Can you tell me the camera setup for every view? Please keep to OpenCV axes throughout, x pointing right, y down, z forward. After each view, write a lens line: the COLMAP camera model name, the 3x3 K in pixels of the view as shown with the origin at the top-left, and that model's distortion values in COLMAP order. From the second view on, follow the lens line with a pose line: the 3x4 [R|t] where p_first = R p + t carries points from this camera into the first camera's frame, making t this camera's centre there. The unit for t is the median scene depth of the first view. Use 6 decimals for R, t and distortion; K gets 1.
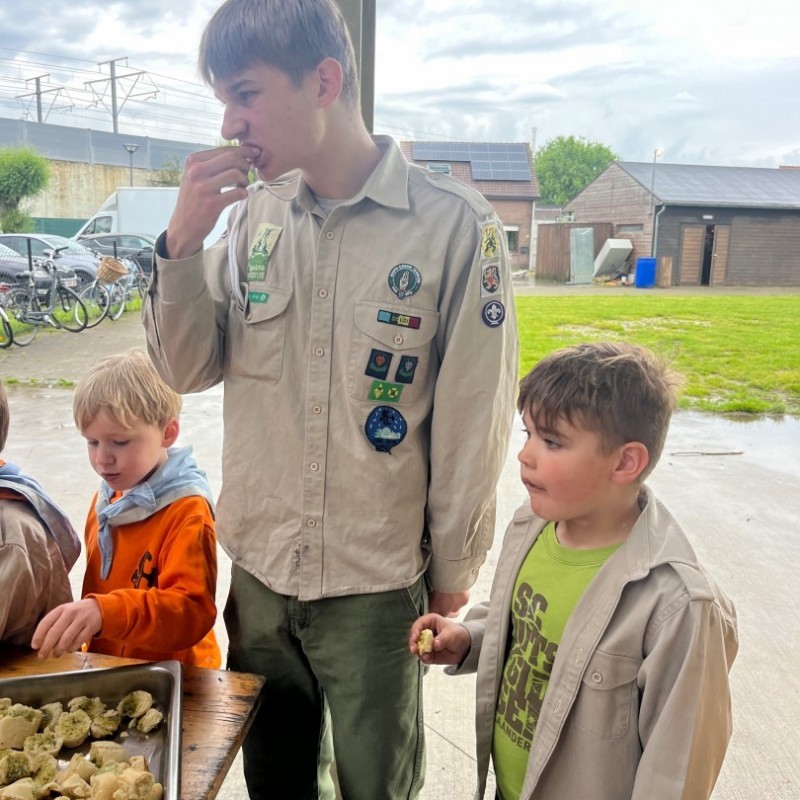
lens RADIAL K [[779.8, 0, 396.4], [0, 779.8, 397.9], [0, 0, 1]] dist [0.025521, -0.038124]
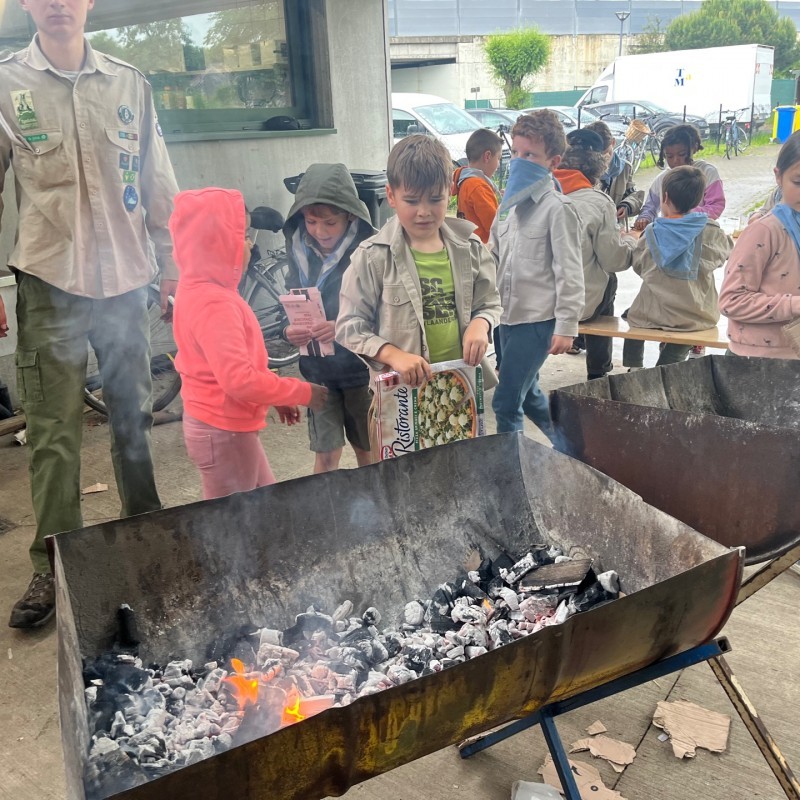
lens RADIAL K [[779.8, 0, 396.4], [0, 779.8, 397.9], [0, 0, 1]] dist [0.025521, -0.038124]
pose [[0.756241, 0.162886, -0.633694, 0.178673], [-0.065103, 0.982443, 0.174836, 0.014486], [0.651046, -0.090963, 0.753568, -0.004351]]
